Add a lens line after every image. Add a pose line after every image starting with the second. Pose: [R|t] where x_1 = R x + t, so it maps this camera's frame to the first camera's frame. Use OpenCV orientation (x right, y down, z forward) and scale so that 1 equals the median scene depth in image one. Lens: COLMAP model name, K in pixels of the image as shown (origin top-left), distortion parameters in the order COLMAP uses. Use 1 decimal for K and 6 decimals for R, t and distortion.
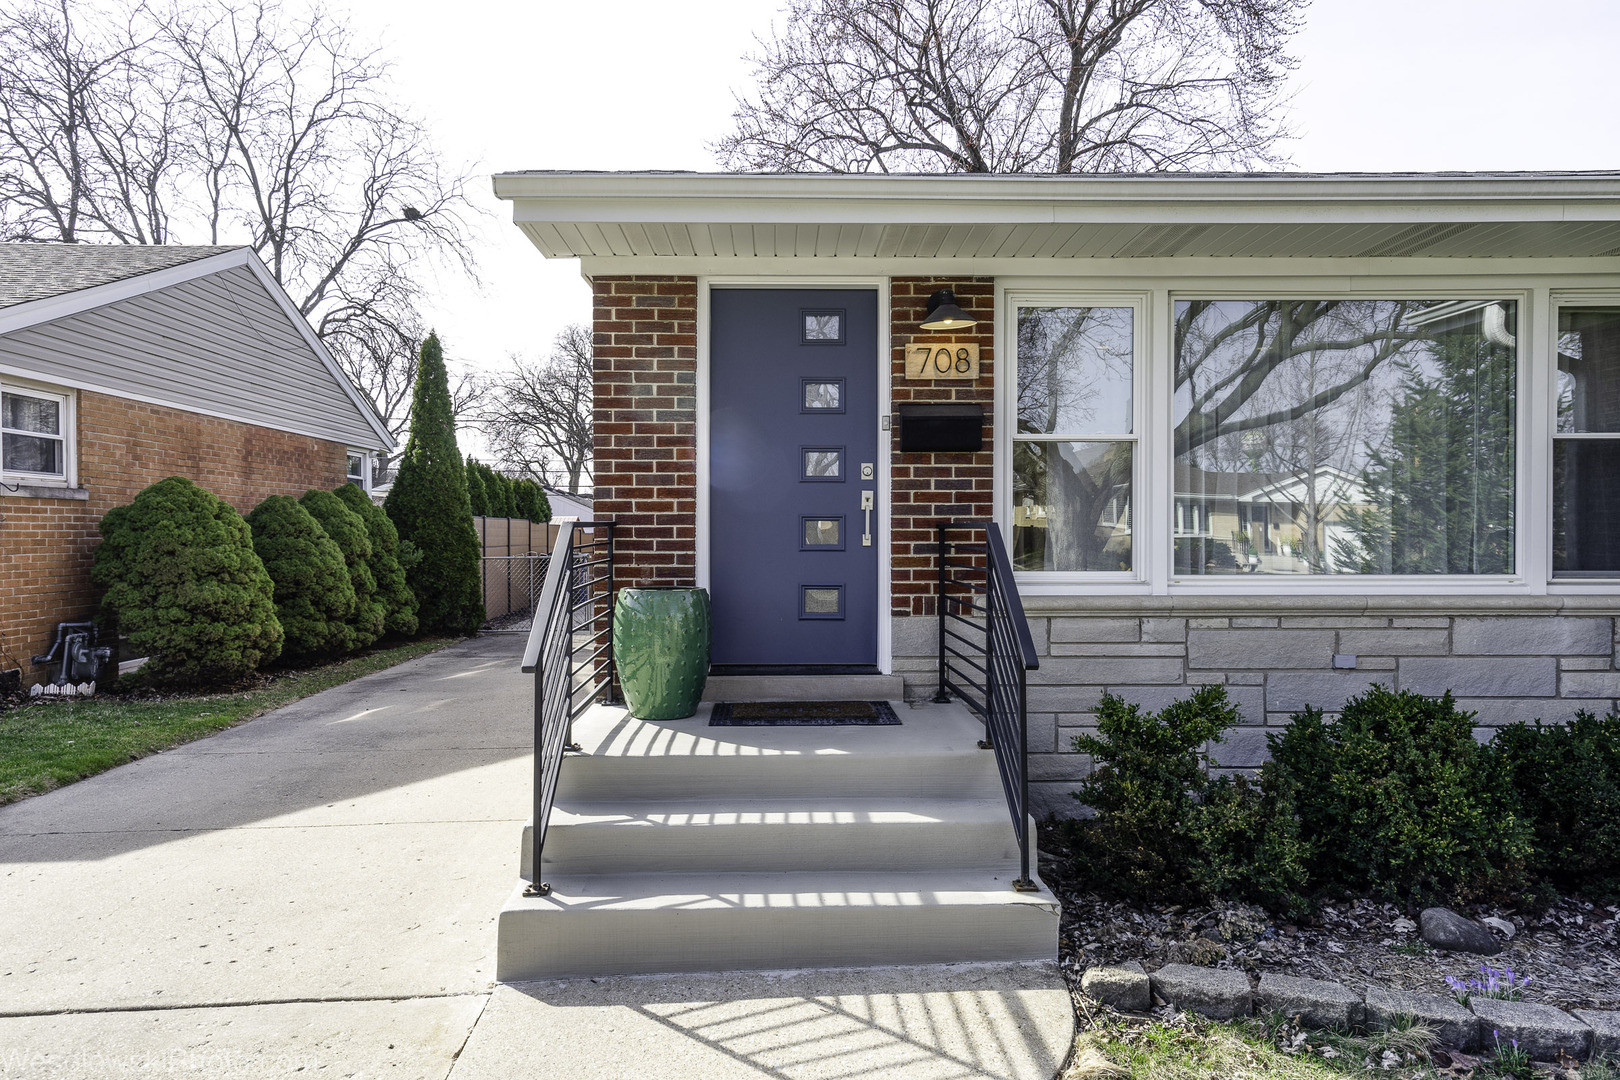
lens RADIAL K [[1102.4, 0, 809.5], [0, 1102.4, 530.9], [0, 0, 1]] dist [0.041798, 0.001508]
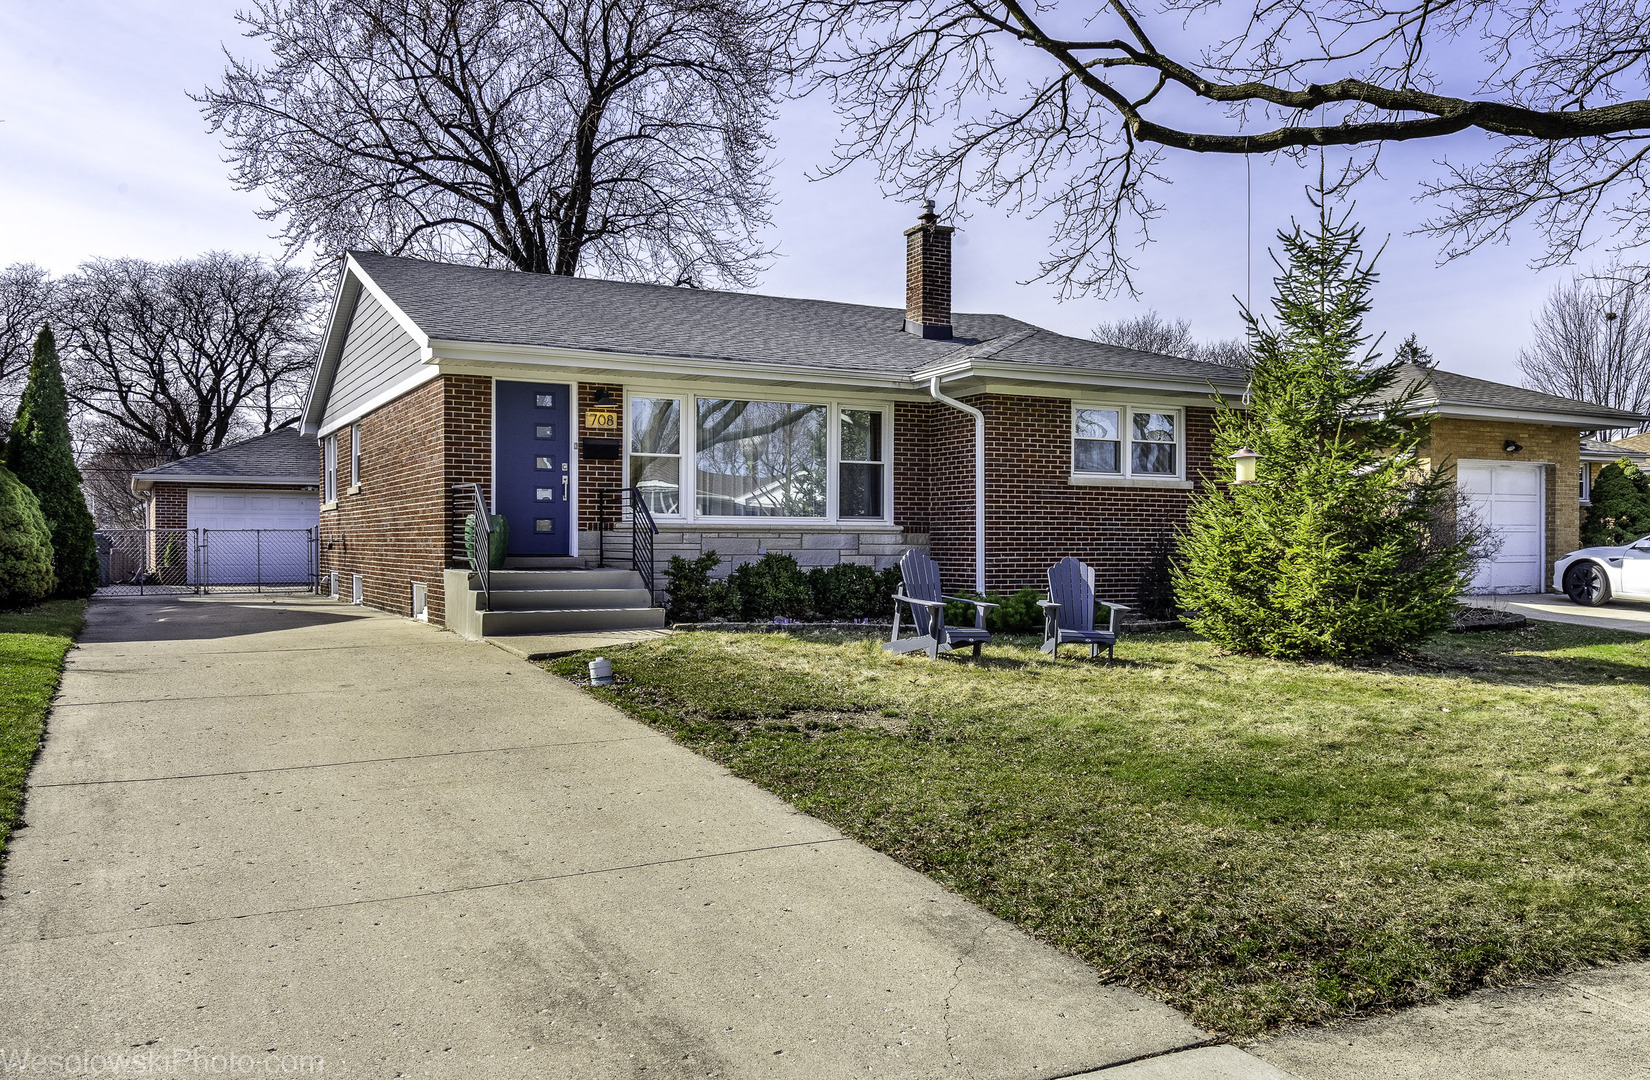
lens RADIAL K [[1383.9, 0, 886.9], [0, 1383.9, 566.1], [0, 0, 1]] dist [0.043925, -0.008537]
pose [[0.890316, -0.002985, 0.455334, -0.636324], [-0.004546, 0.999870, 0.015444, 0.098668], [-0.455321, -0.015820, 0.890187, -1.765970]]
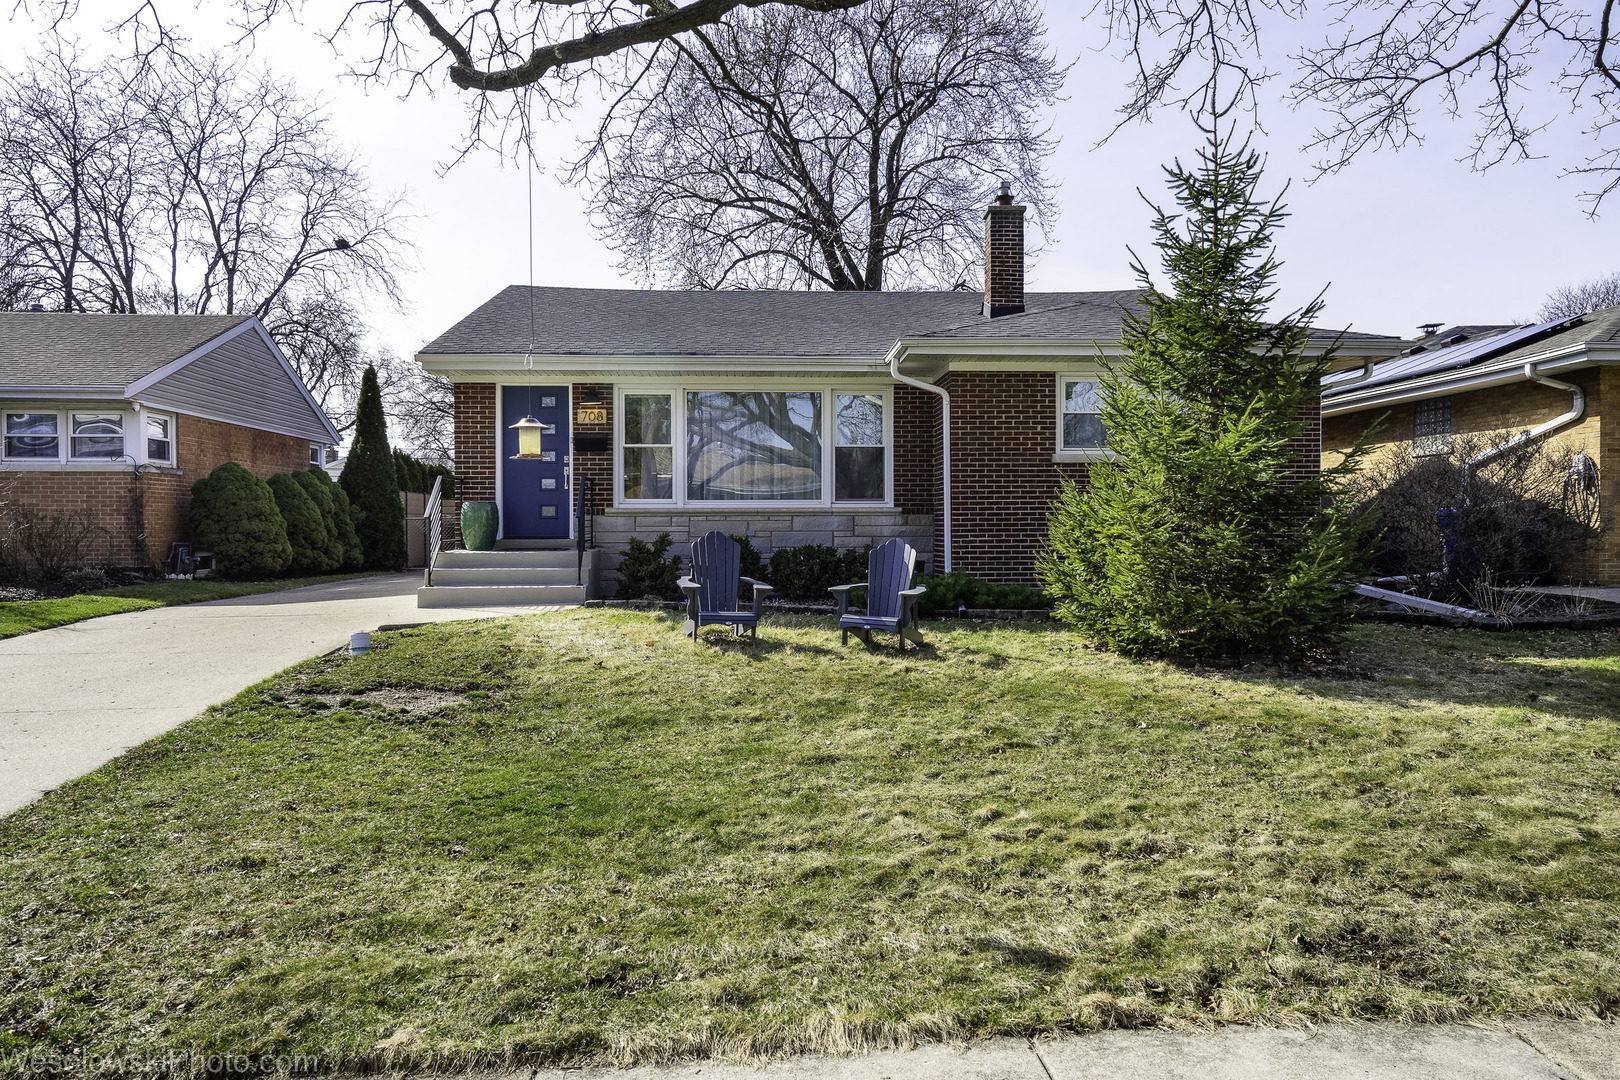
lens RADIAL K [[1225.7, 0, 806.7], [0, 1225.7, 534.1], [0, 0, 1]] dist [0.055947, 0.007578]
pose [[0.999475, -0.002061, 0.032331, 0.501887], [0.001817, 0.999970, 0.007577, 0.095038], [-0.032346, -0.007515, 0.999448, -1.789548]]
